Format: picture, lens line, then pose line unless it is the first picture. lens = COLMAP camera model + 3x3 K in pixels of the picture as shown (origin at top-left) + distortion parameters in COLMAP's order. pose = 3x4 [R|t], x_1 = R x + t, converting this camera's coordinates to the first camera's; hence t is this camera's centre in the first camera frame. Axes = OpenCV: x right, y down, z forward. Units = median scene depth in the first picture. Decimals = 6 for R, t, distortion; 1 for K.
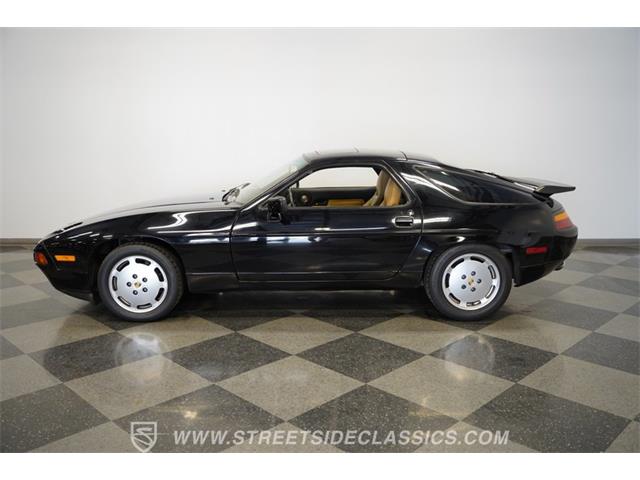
lens RADIAL K [[554.7, 0, 320.0], [0, 554.7, 240.0], [0, 0, 1]] dist [-0.013523, 0.001409]
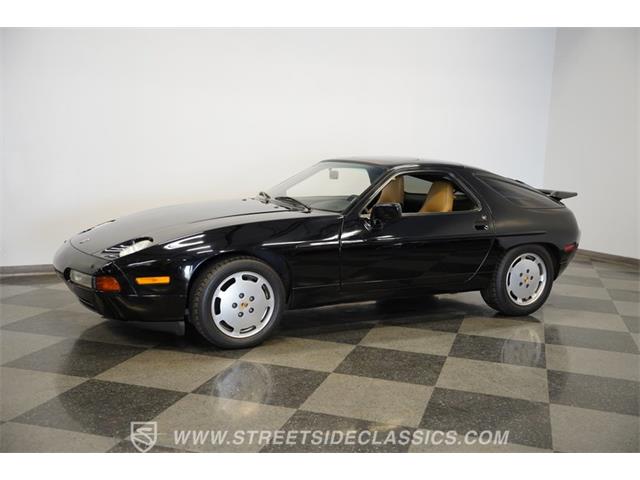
lens RADIAL K [[650.8, 0, 320.0], [0, 650.8, 240.0], [0, 0, 1]] dist [0.015495, 0.006053]
pose [[0.893887, -0.034691, 0.446949, -0.670946], [0.049489, 0.998544, -0.021471, 0.006038], [-0.445553, 0.041311, 0.894302, 0.020817]]
